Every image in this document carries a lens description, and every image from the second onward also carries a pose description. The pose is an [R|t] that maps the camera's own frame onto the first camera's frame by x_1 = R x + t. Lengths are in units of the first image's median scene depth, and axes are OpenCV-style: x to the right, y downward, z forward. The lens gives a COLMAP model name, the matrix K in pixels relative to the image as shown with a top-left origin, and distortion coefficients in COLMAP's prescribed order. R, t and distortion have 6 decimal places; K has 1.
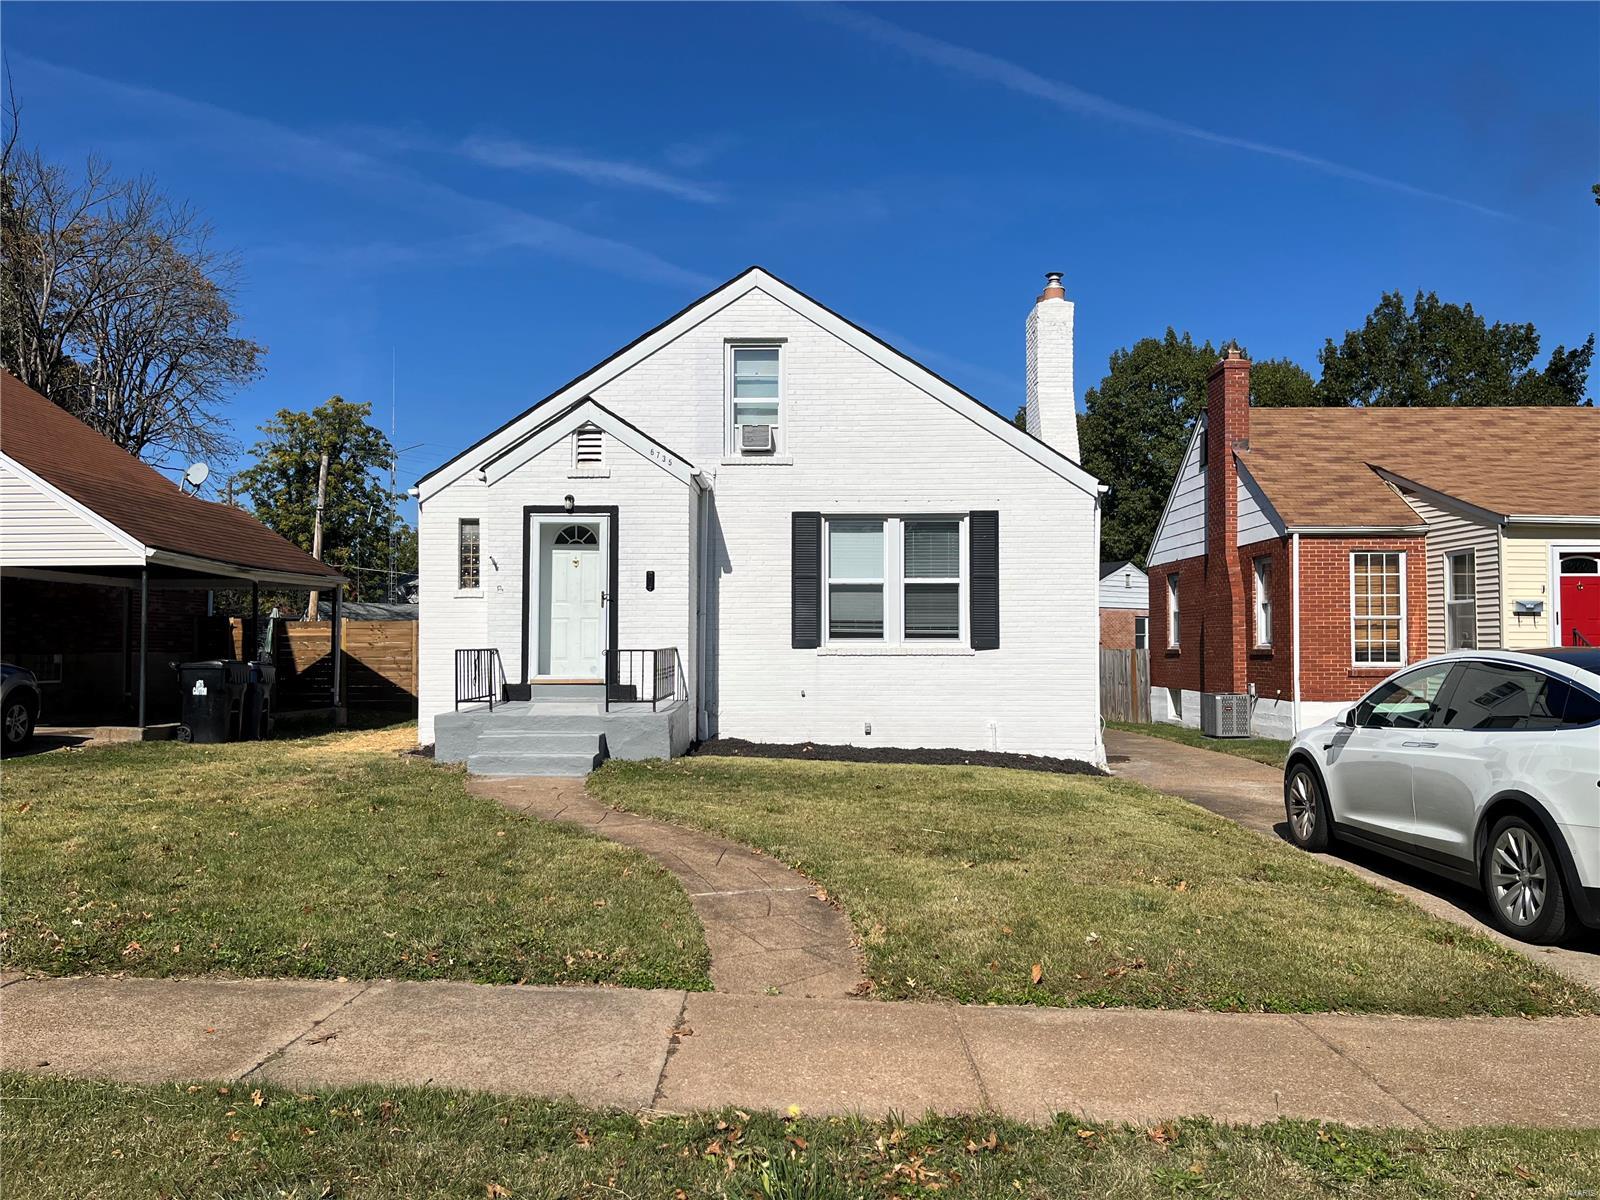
lens RADIAL K [[1209.6, 0, 799.4], [0, 1209.6, 594.5], [0, 0, 1]] dist [0.059420, -0.090525]
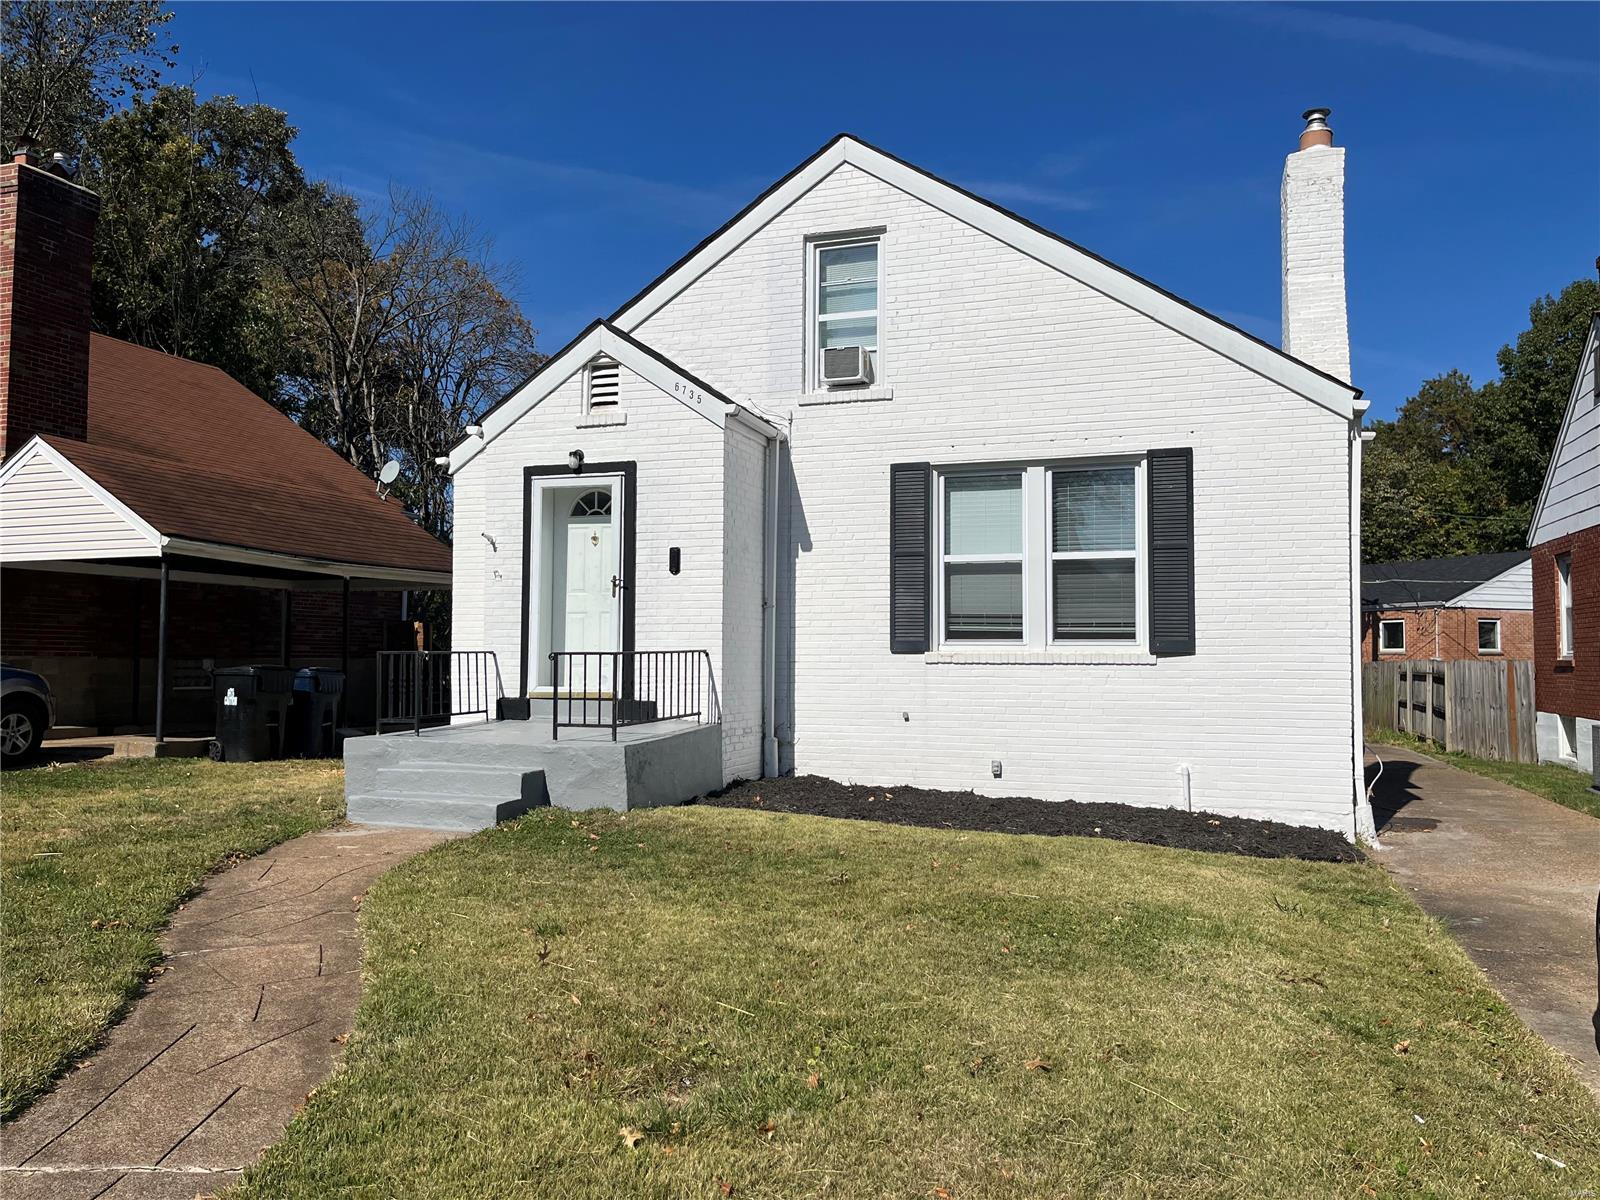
lens RADIAL K [[1209.6, 0, 799.4], [0, 1209.6, 594.5], [0, 0, 1]] dist [0.059420, -0.090525]
pose [[0.951867, -0.012425, -0.306258, 0.162000], [0.009393, 0.999891, -0.011373, 0.017104], [0.306366, 0.007949, 0.951881, 0.295739]]
